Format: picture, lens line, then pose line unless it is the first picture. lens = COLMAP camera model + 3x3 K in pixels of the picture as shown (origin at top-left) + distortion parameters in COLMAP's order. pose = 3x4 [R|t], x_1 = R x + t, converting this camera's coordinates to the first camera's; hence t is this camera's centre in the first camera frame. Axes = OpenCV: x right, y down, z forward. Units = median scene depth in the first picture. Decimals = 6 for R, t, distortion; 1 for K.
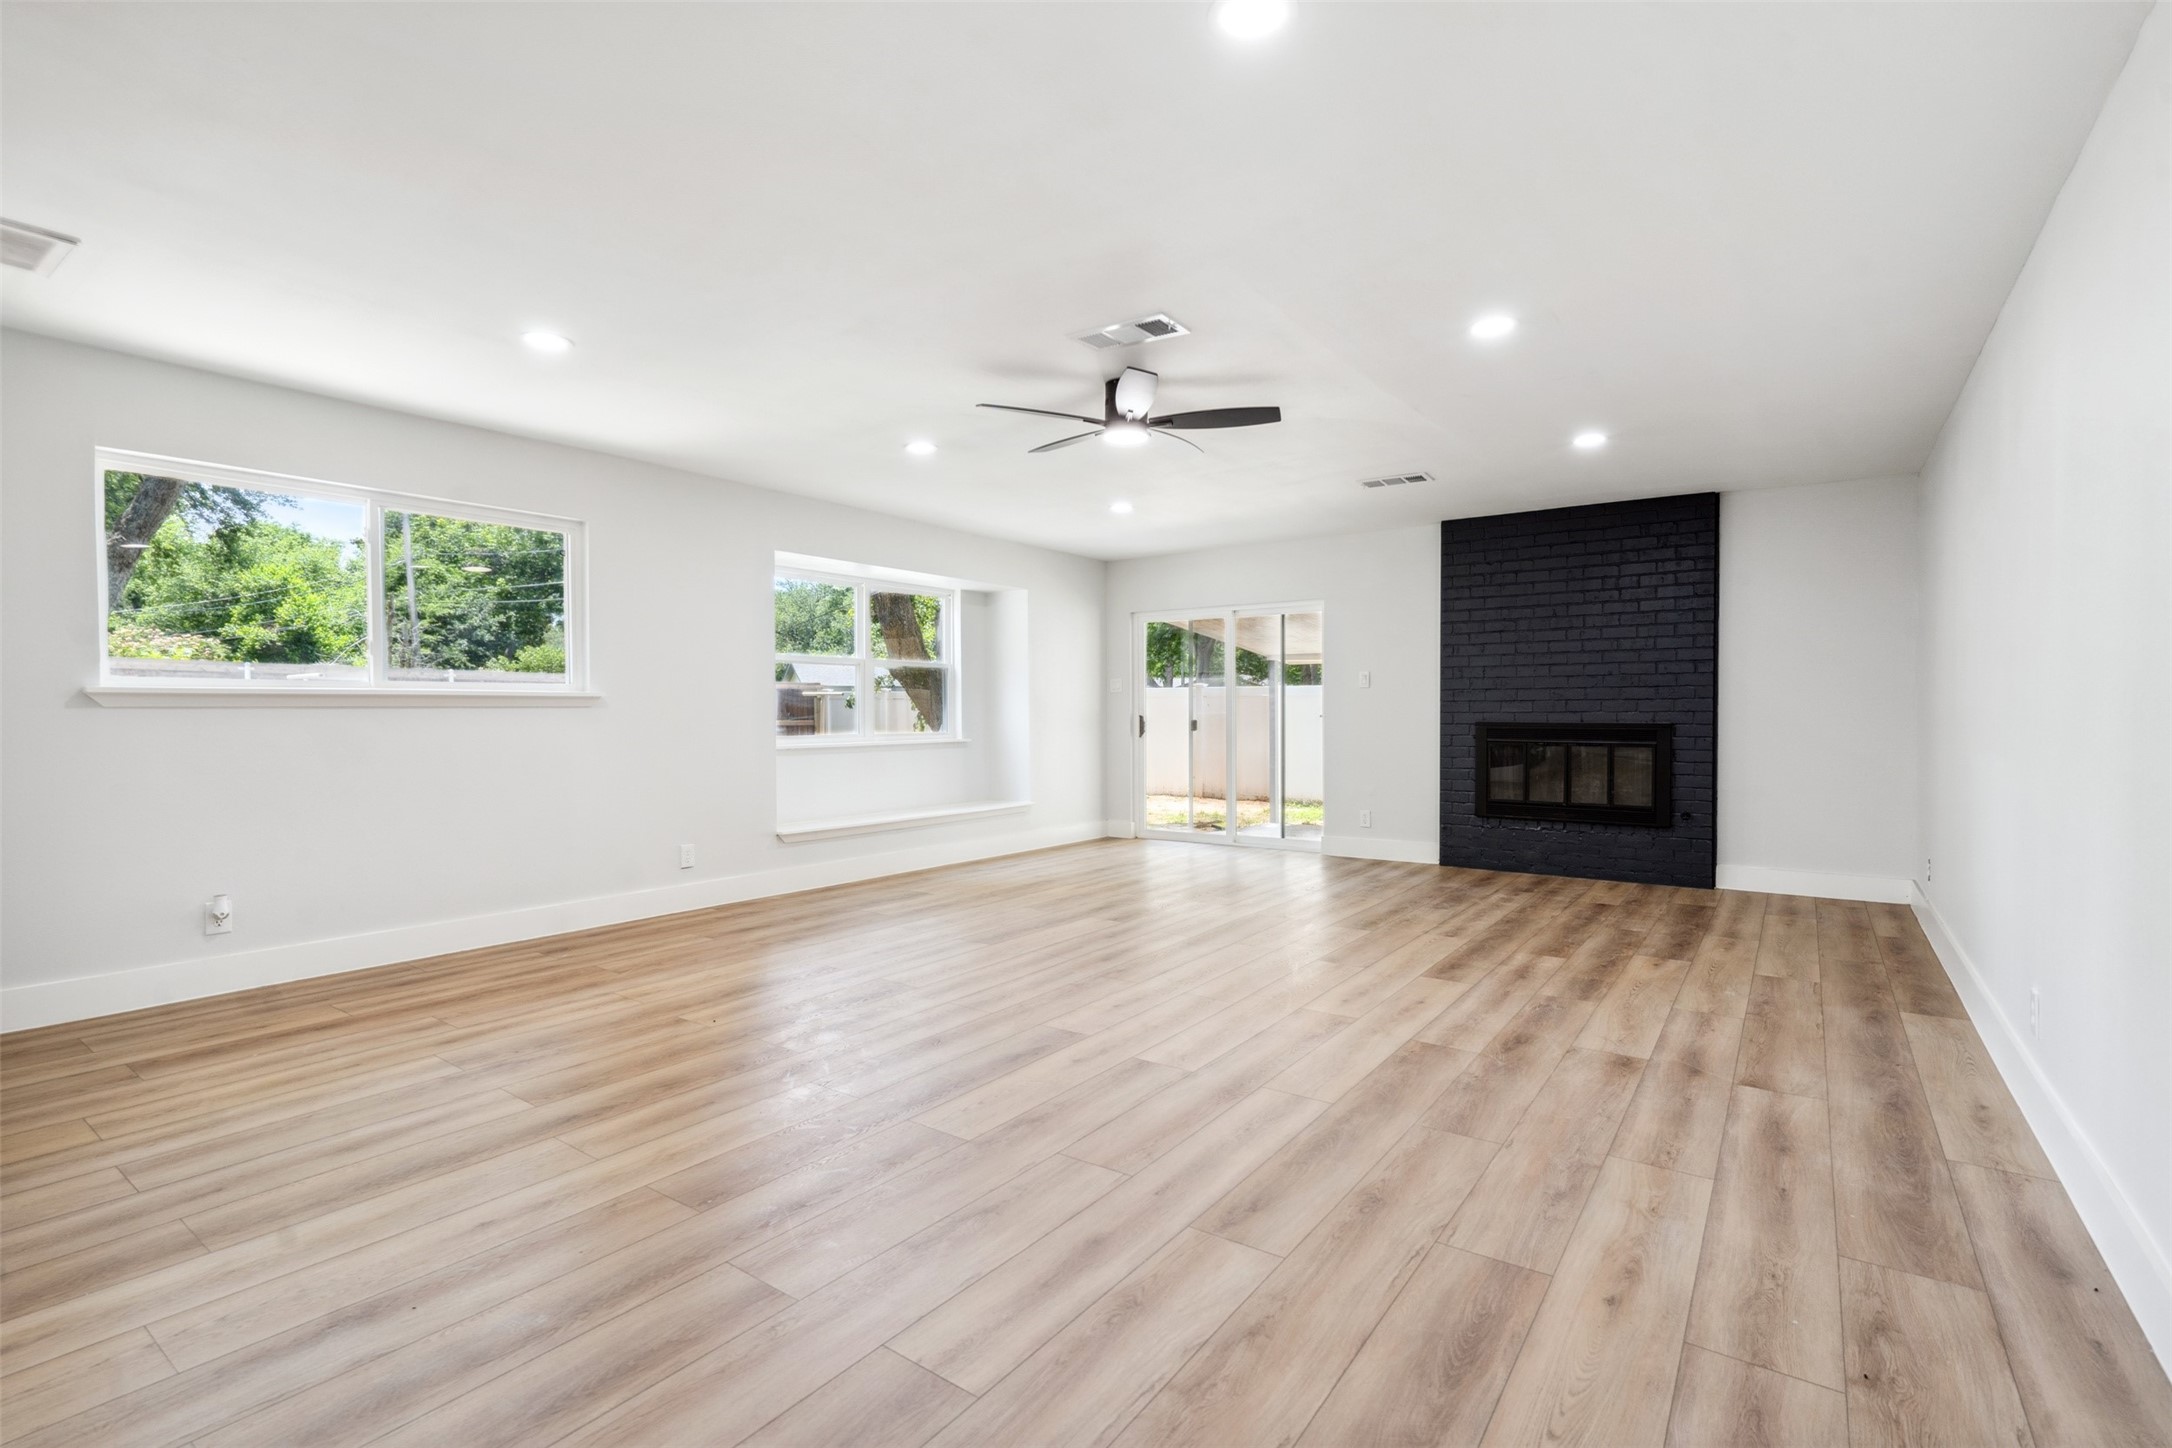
lens RADIAL K [[992.7, 0, 1102.3], [0, 992.7, 736.6], [0, 0, 1]] dist [-0.004225, 0.000105]
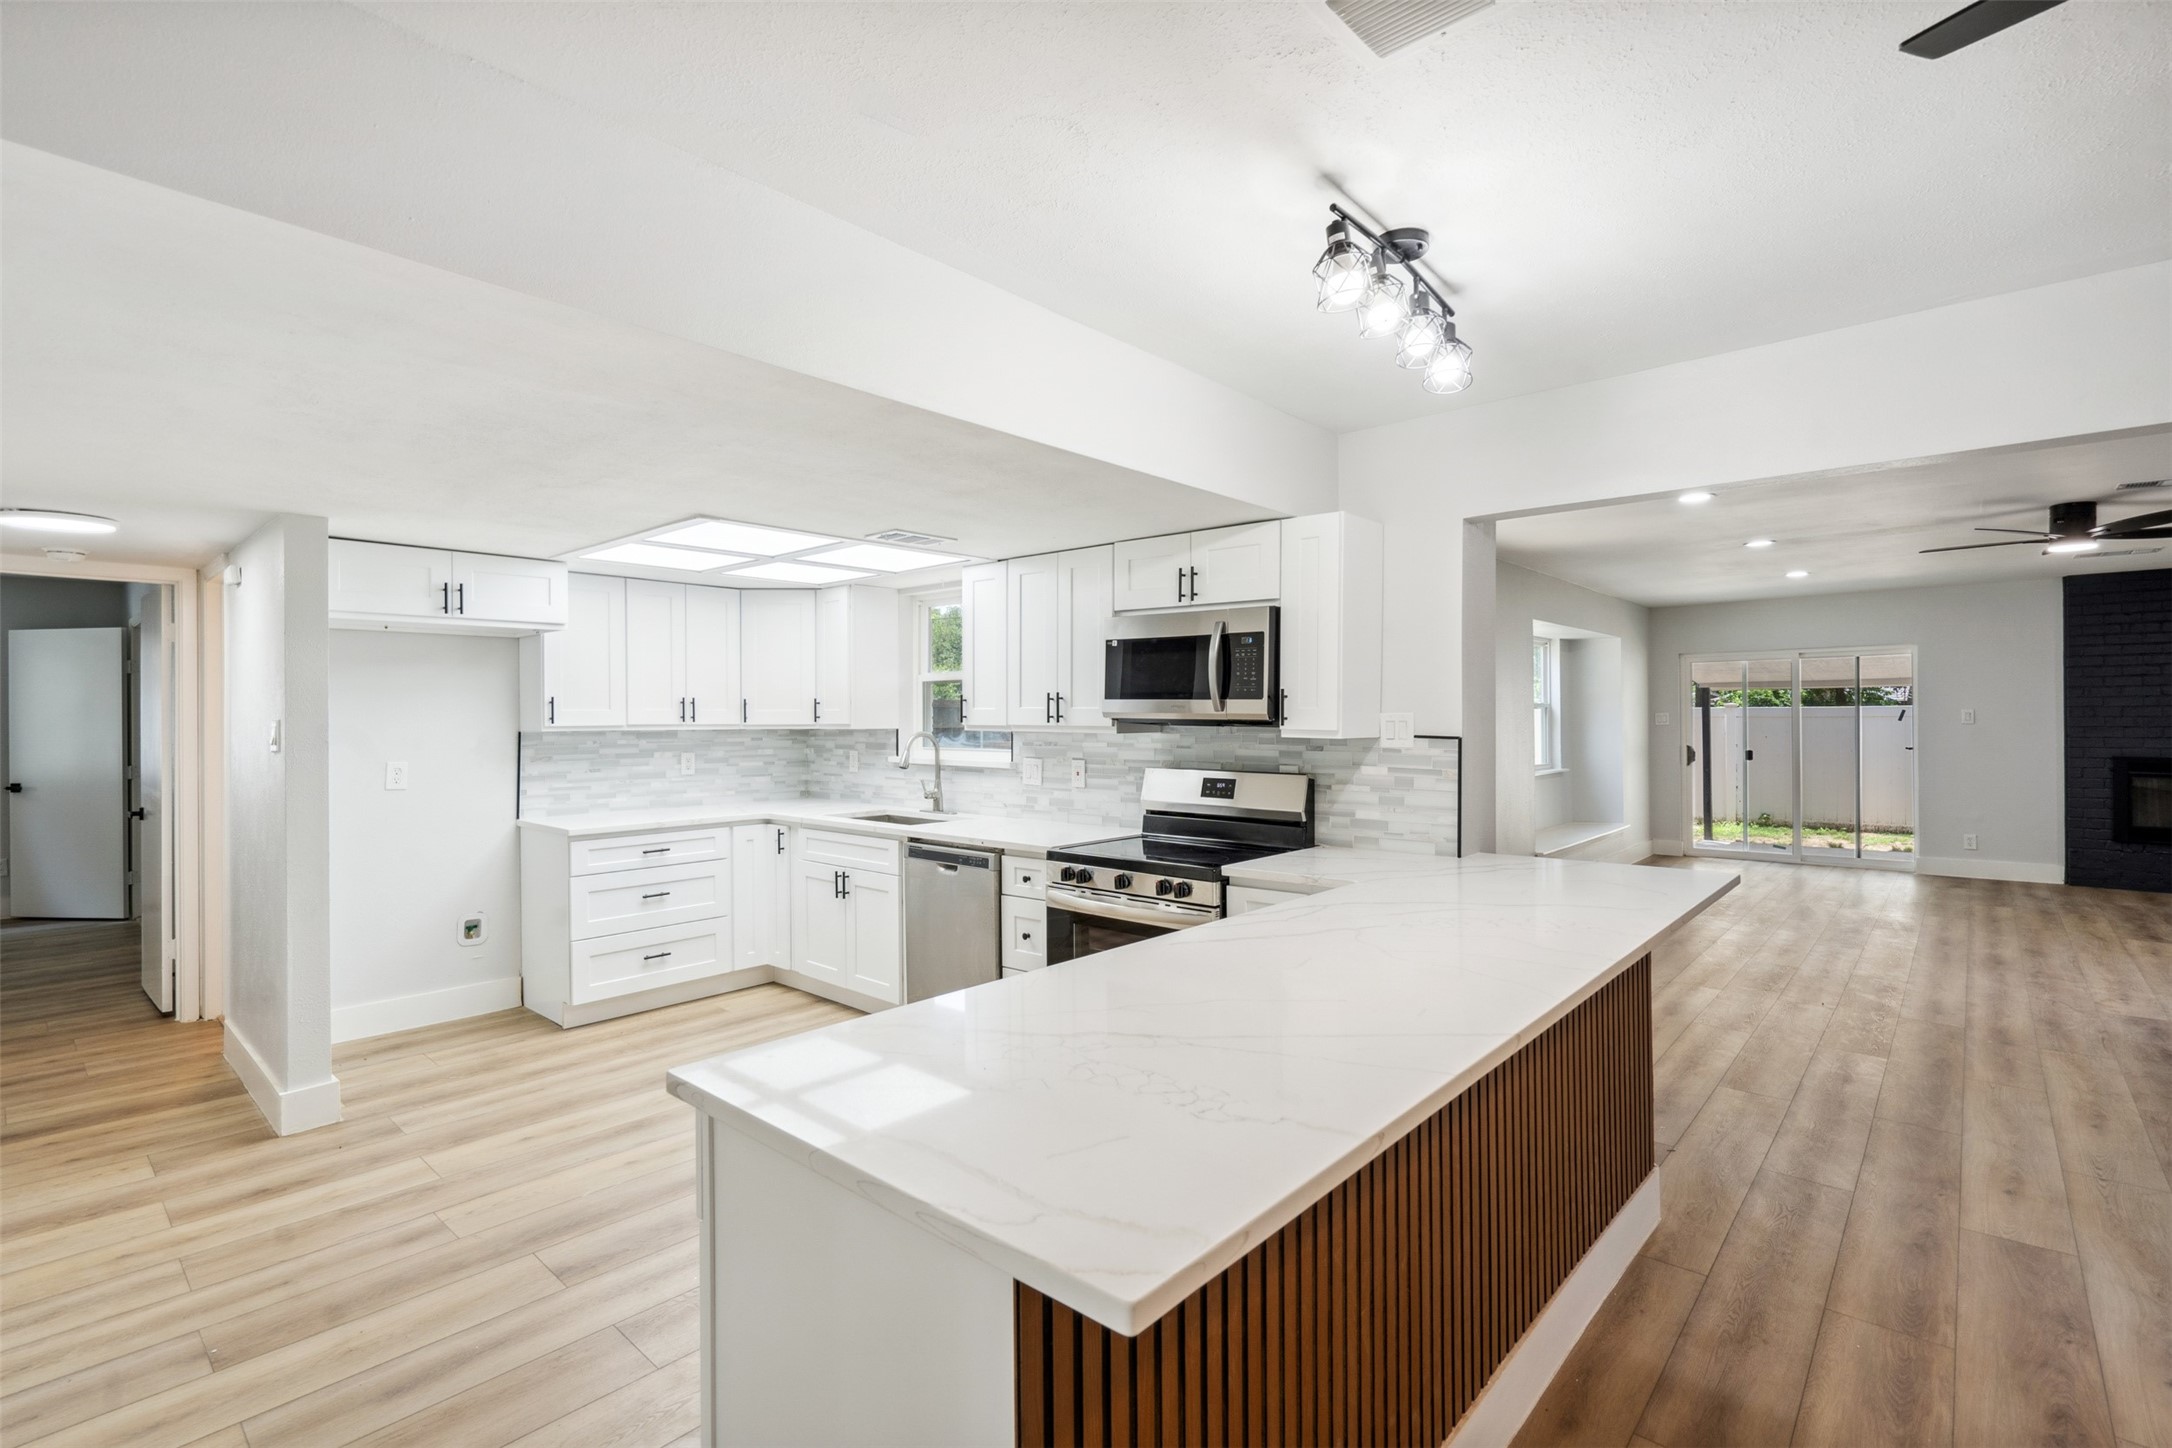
lens RADIAL K [[988.8, 0, 1087.2], [0, 988.8, 716.0], [0, 0, 1]] dist [-0.003465, 0.000165]
pose [[0.993286, -0.006490, -0.115502, -0.704496], [0.003403, 0.999632, -0.026907, -0.038010], [0.115634, 0.026333, 0.992943, -0.250590]]
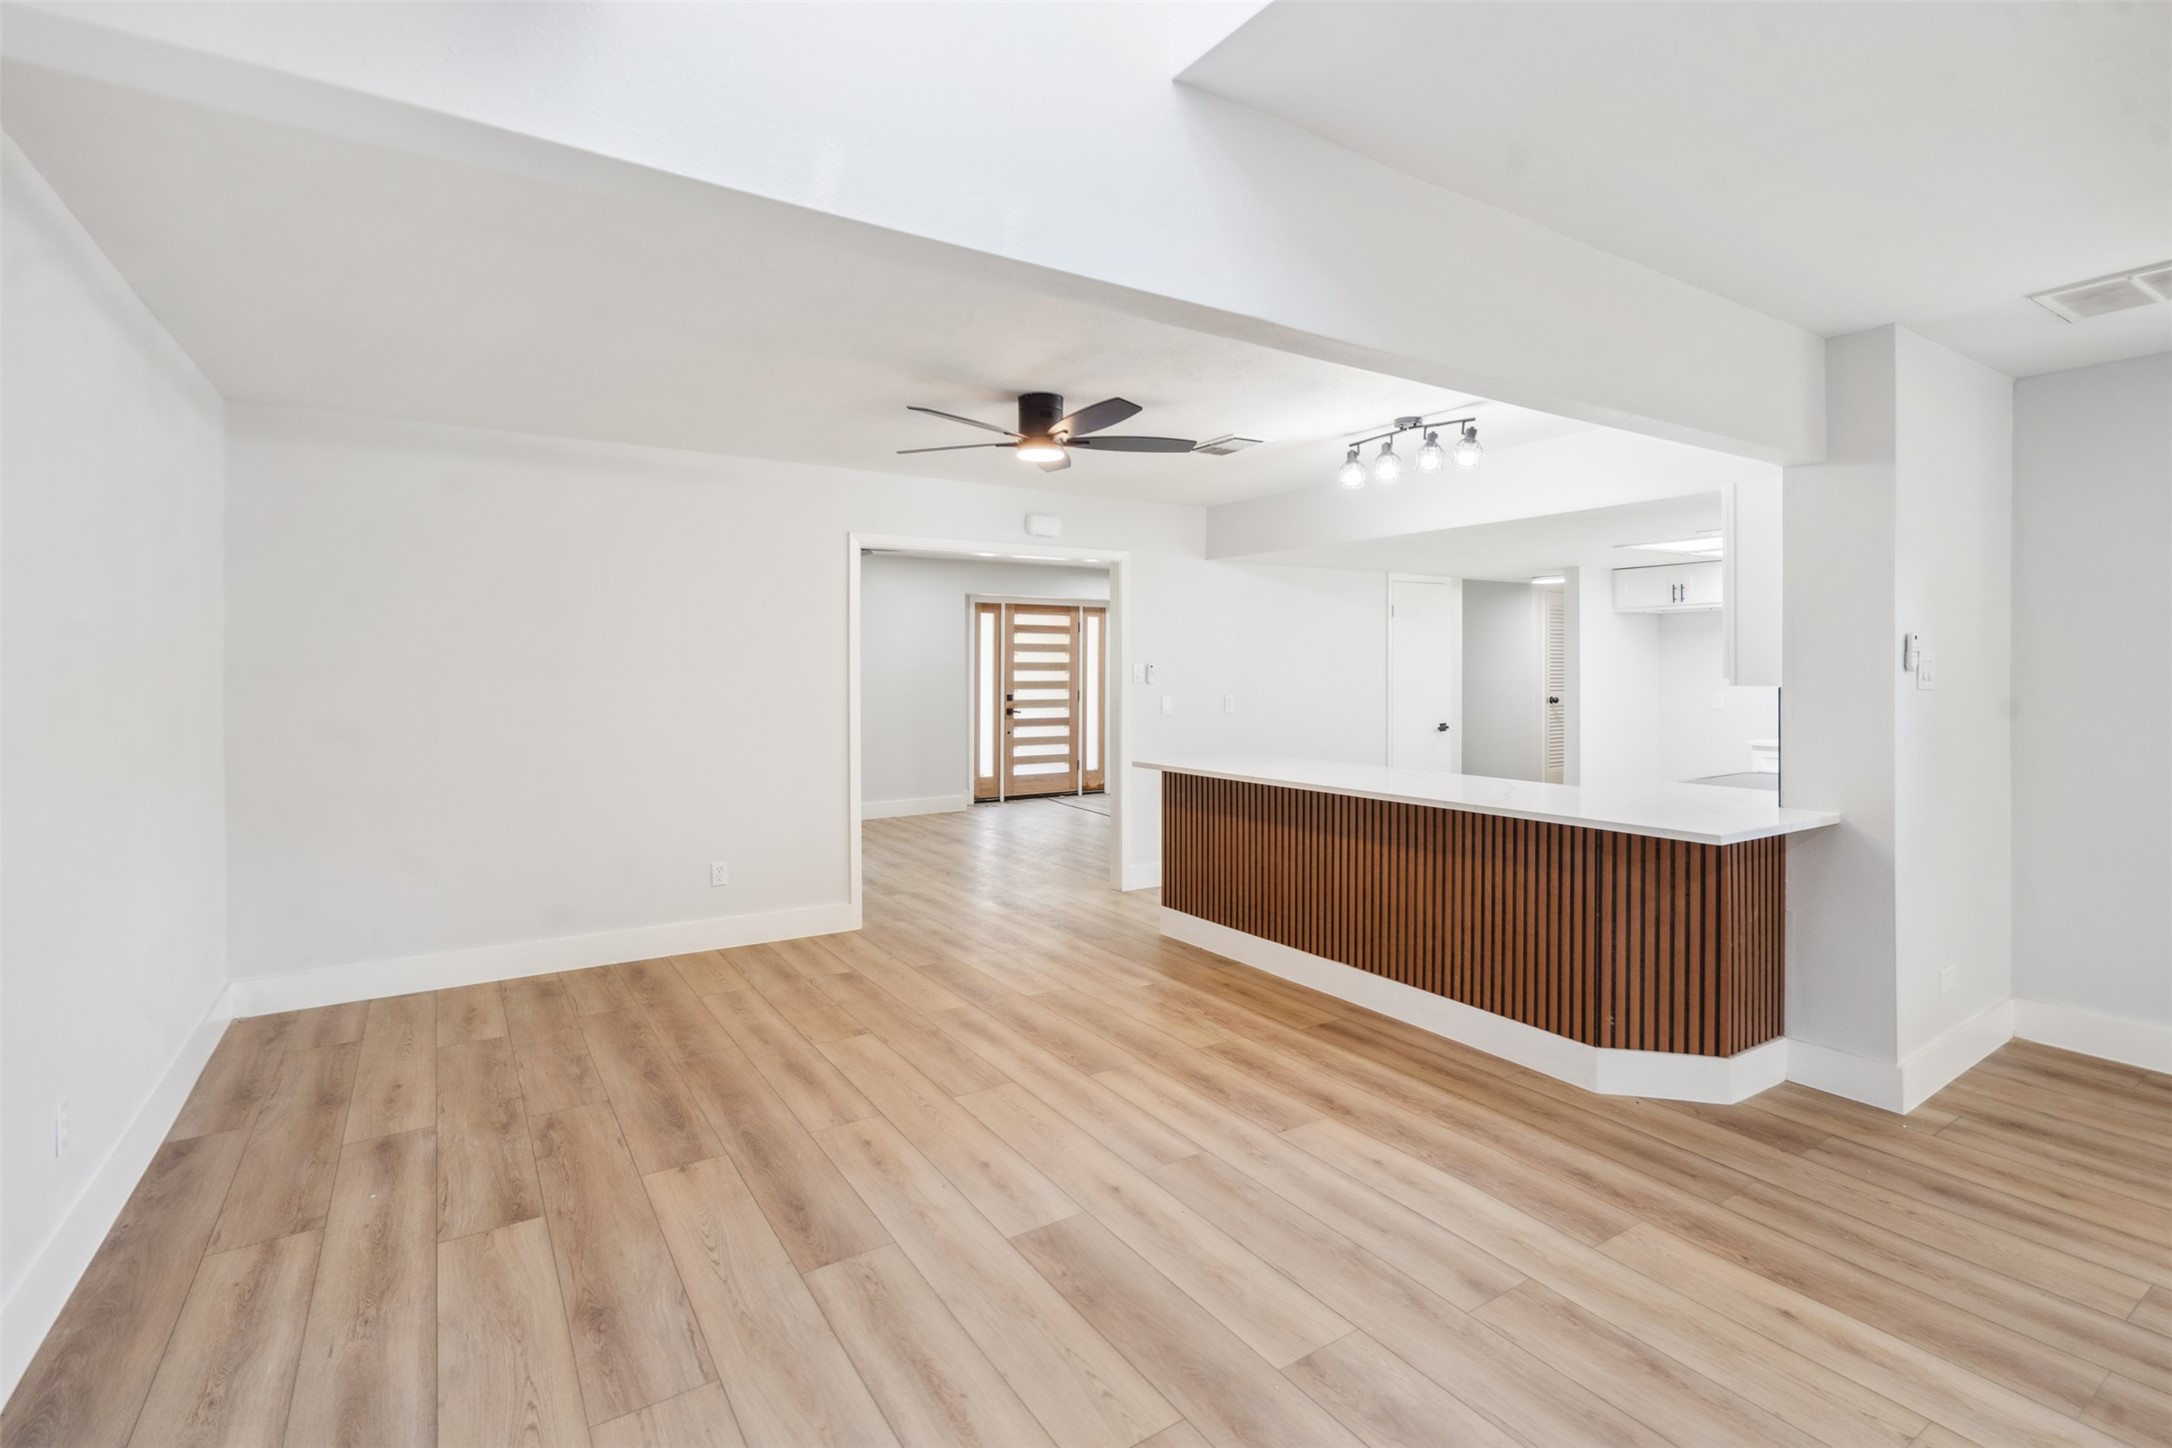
lens RADIAL K [[1013.5, 0, 1095.5], [0, 1013.5, 658.1], [0, 0, 1]] dist [-0.010082, 0.000061]
pose [[-0.371018, -0.010265, -0.928569, 0.089284], [-0.021450, 0.999767, -0.002482, -0.046269], [0.928378, 0.018997, -0.371152, 0.169511]]
